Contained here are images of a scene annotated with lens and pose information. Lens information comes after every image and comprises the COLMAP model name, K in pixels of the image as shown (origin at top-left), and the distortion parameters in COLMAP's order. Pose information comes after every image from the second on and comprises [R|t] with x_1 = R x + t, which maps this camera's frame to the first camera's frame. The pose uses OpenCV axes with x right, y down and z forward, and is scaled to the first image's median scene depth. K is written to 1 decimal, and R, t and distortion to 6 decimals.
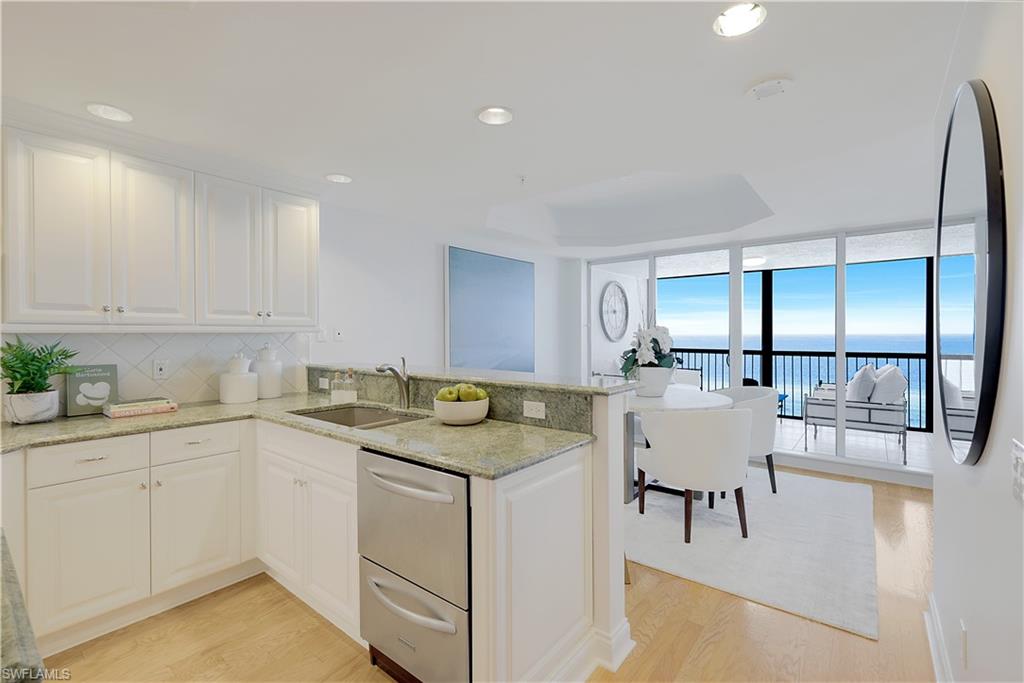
lens RADIAL K [[449.8, 0, 515.2], [0, 449.8, 337.1], [0, 0, 1]] dist [-0.000802, -0.000363]
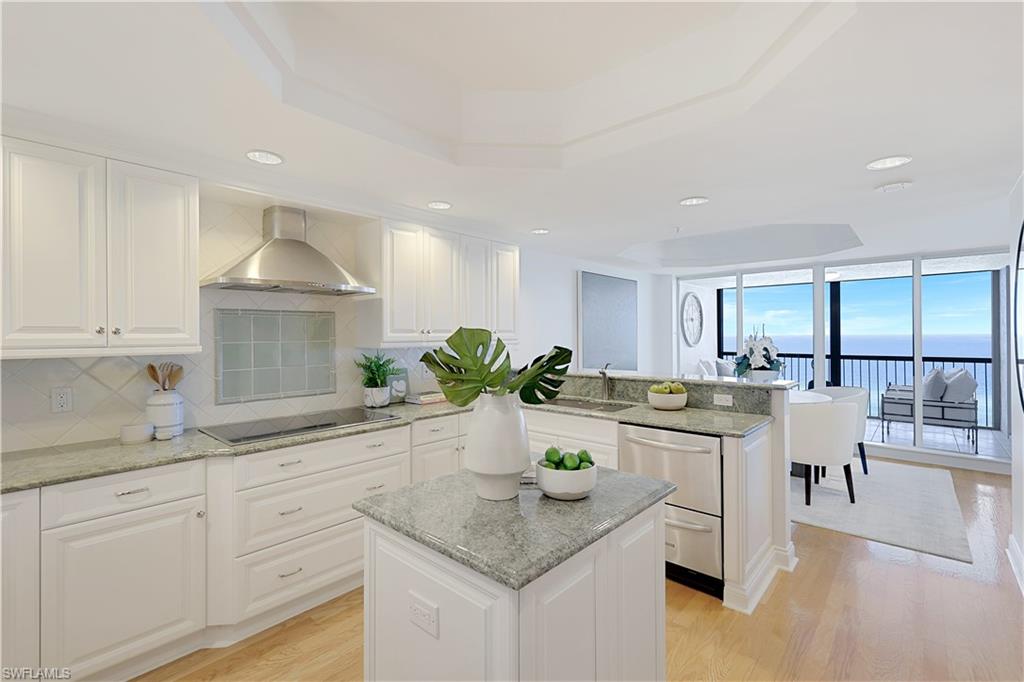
lens RADIAL K [[449.8, 0, 515.2], [0, 449.8, 336.6], [0, 0, 1]] dist [-0.000802, -0.000363]
pose [[0.997968, -0.002781, -0.063662, -0.295608], [0.002469, 0.999985, -0.004986, -0.021715], [0.063674, 0.004818, 0.997959, -0.278458]]
